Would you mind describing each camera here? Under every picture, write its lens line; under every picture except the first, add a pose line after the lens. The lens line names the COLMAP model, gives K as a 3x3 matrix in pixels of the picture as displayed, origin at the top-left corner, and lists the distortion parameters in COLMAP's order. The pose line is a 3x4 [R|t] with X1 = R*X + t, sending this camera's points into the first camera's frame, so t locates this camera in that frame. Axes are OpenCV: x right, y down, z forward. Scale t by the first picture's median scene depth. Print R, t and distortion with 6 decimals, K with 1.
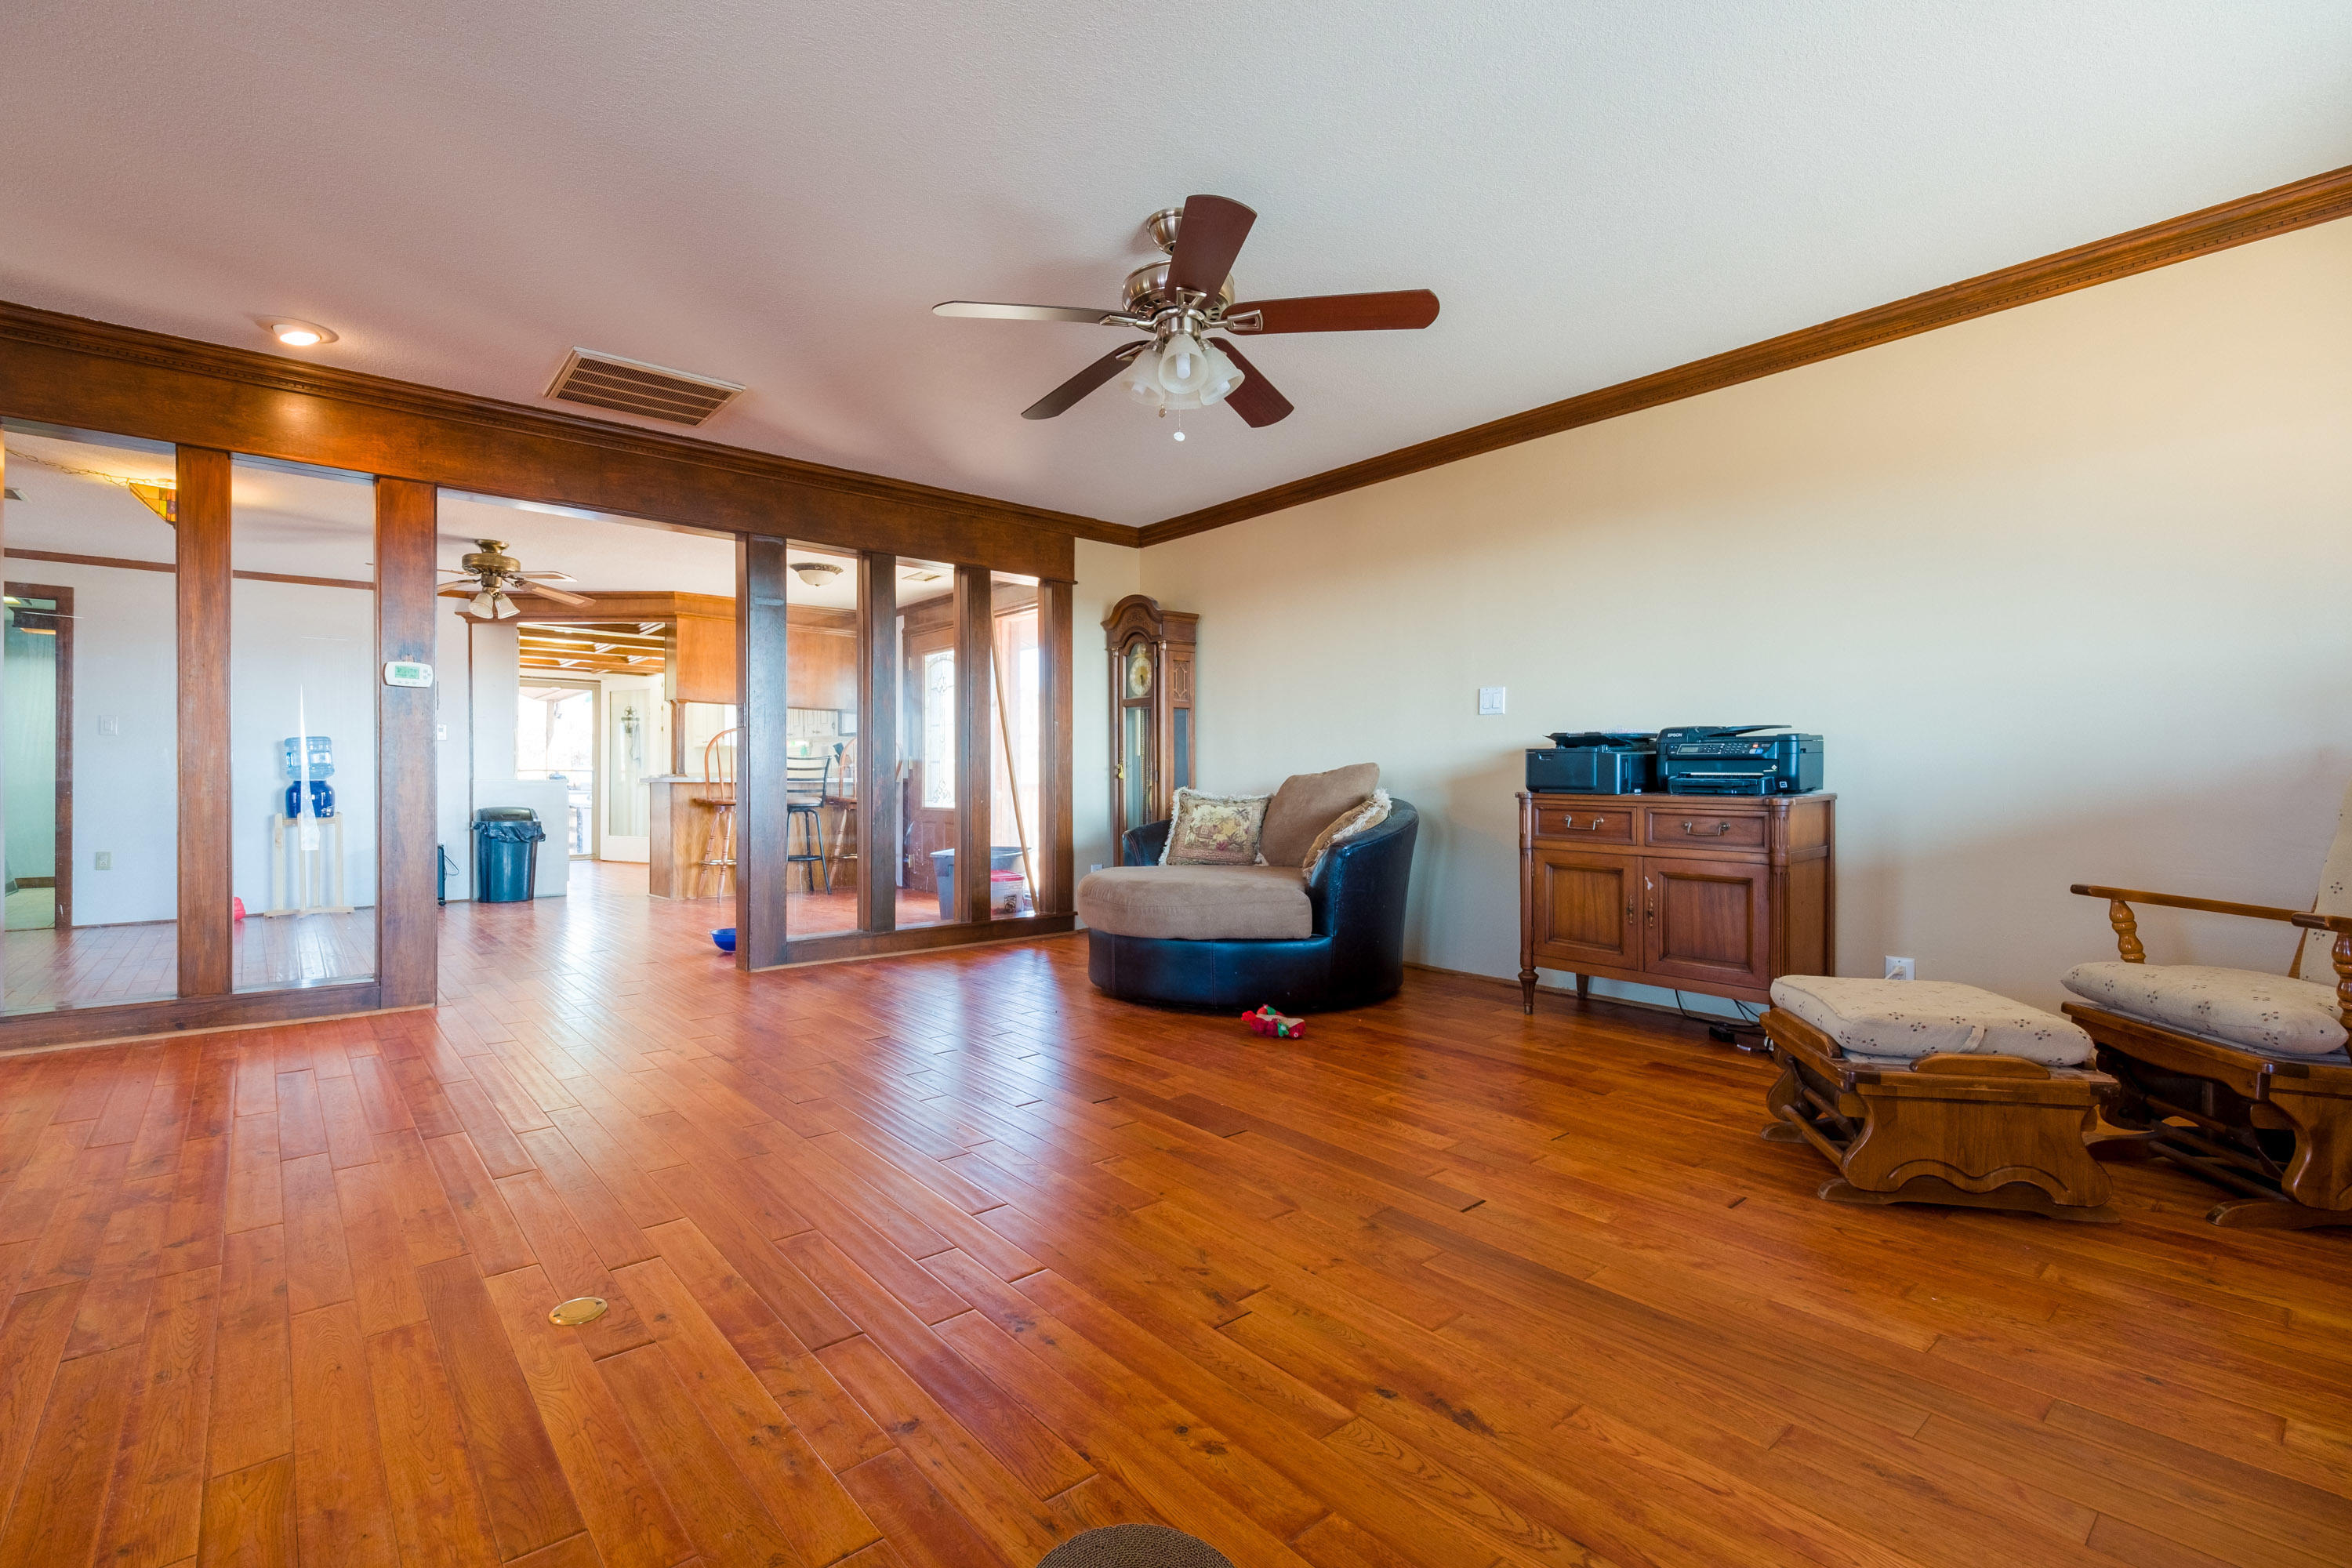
lens RADIAL K [[1019.3, 0, 1176.4], [0, 1019.3, 767.1], [0, 0, 1]] dist [-0.001058, -0.000346]
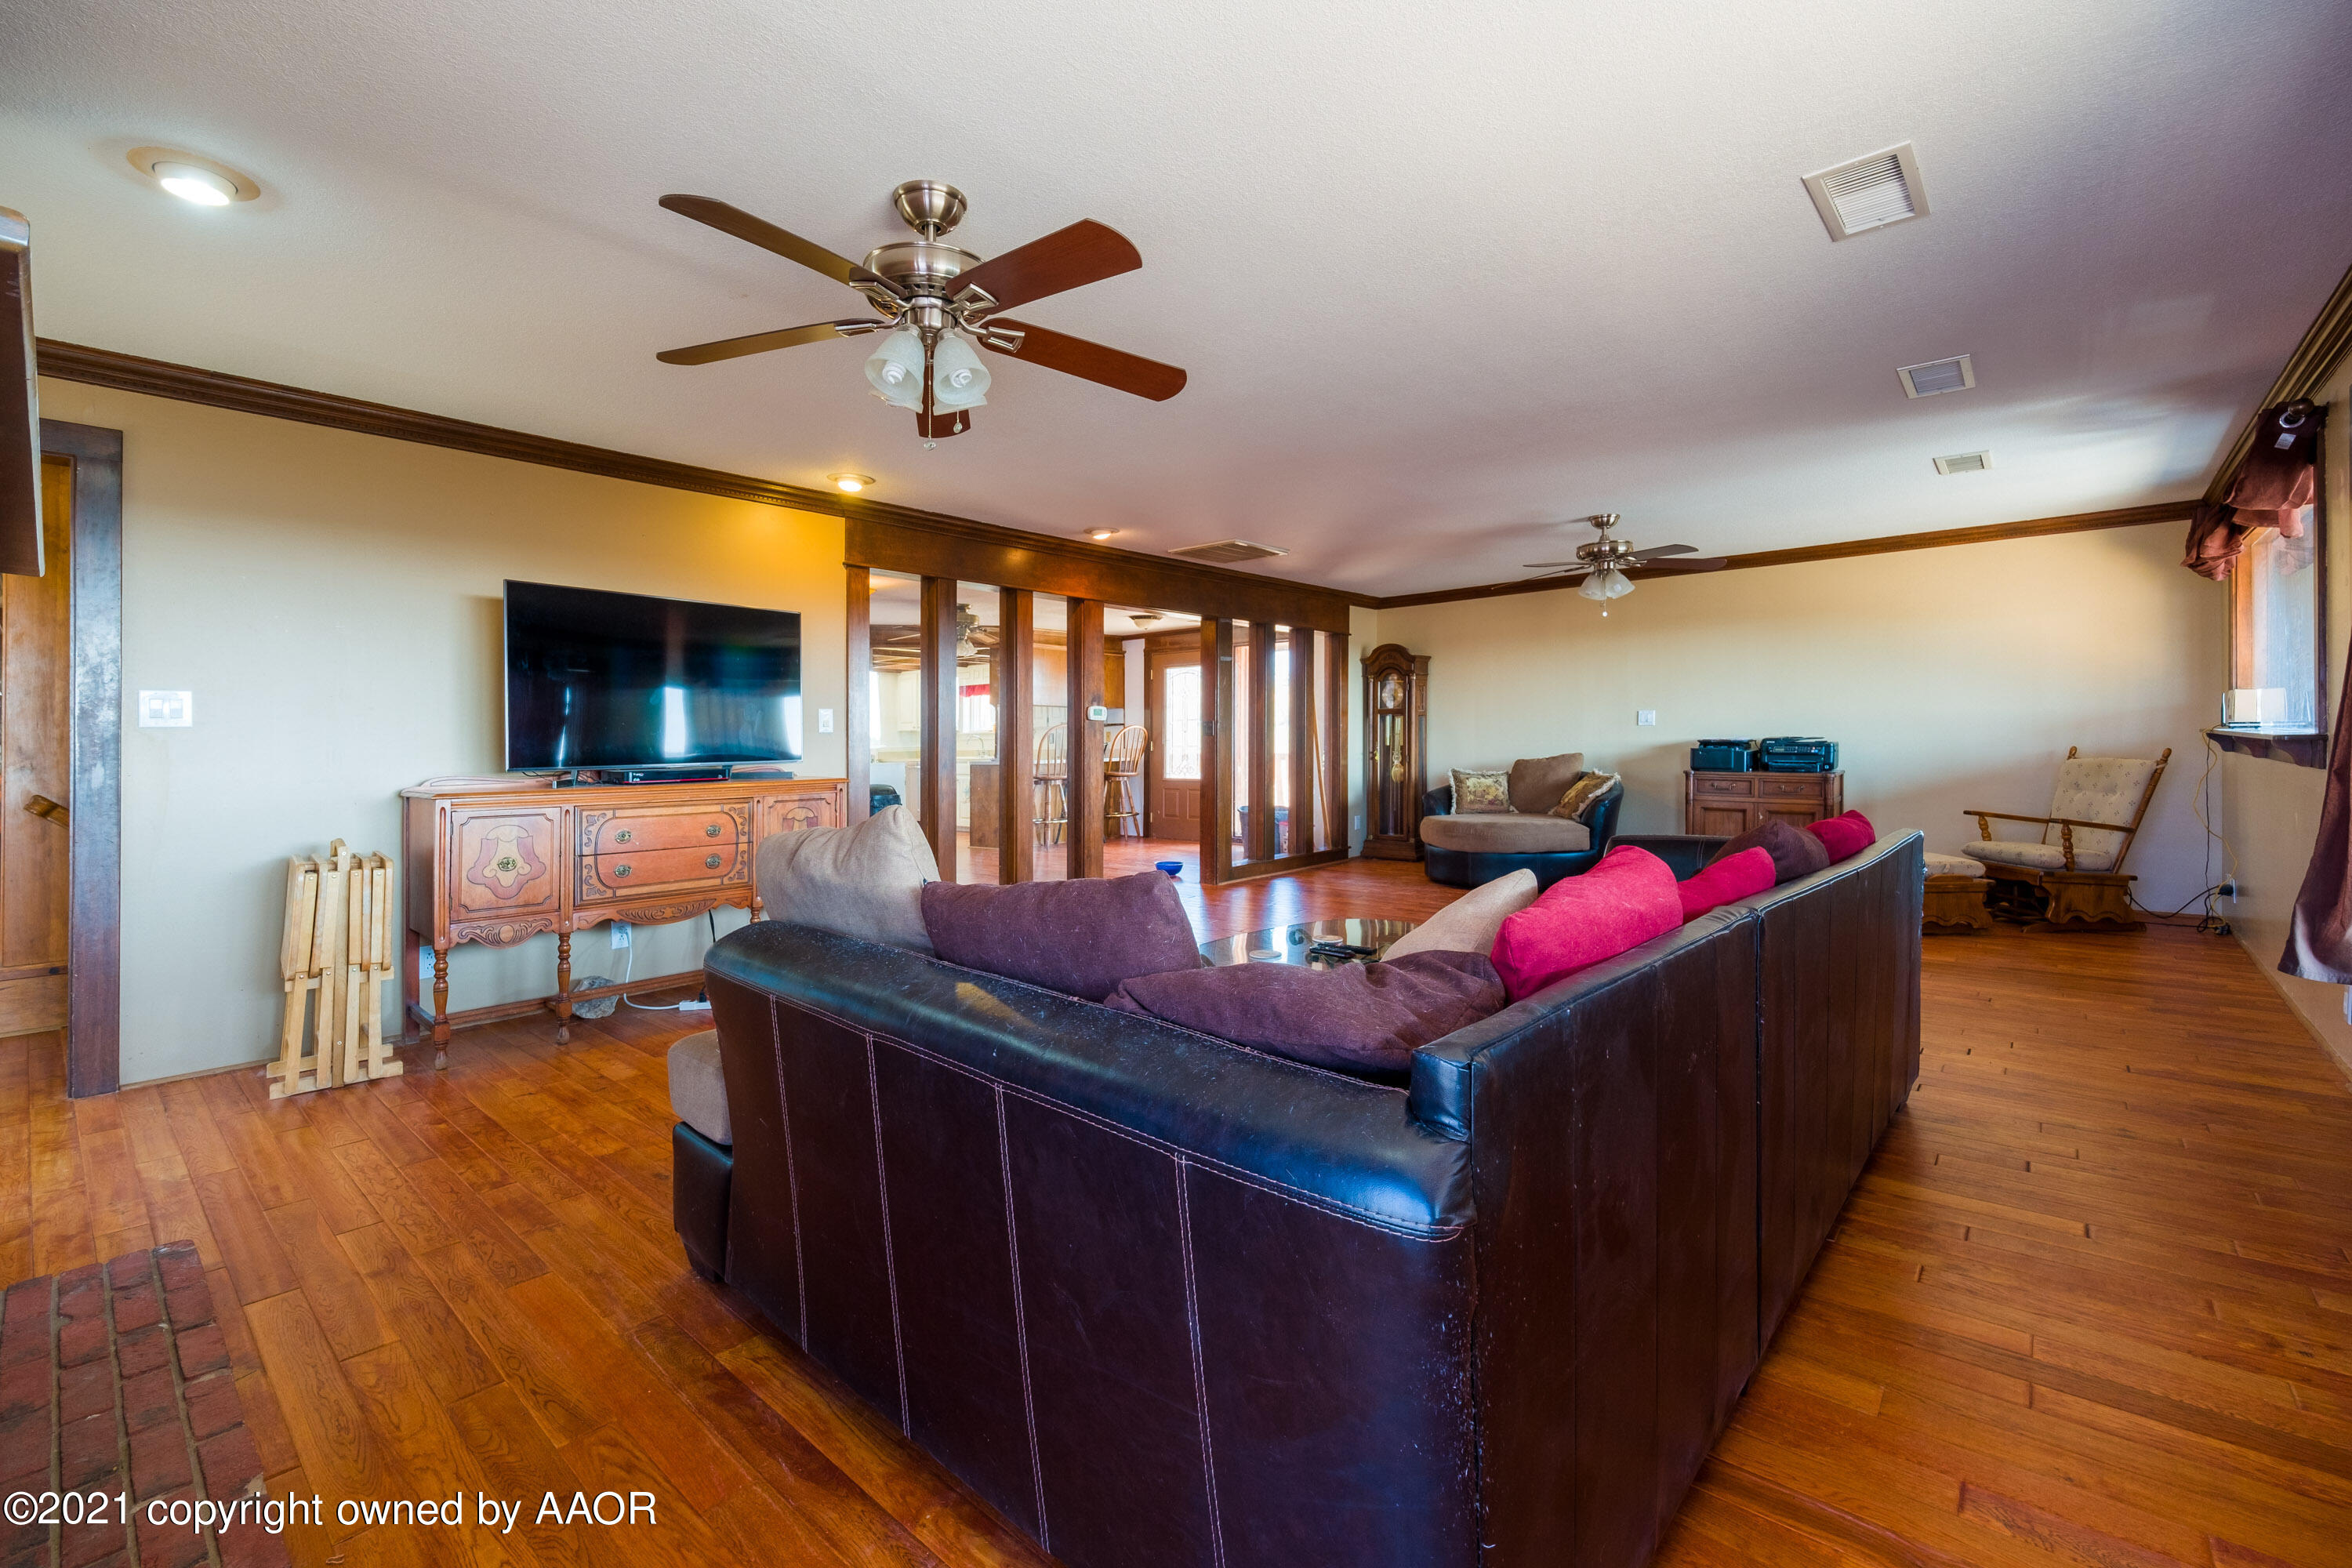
lens RADIAL K [[1019.3, 0, 1179.0], [0, 1019.3, 718.6], [0, 0, 1]] dist [-0.001058, -0.000346]
pose [[0.985099, -0.011205, 0.171622, -0.894936], [0.011173, 0.999937, 0.001156, -0.082773], [-0.171624, 0.000778, 0.985162, -0.696330]]
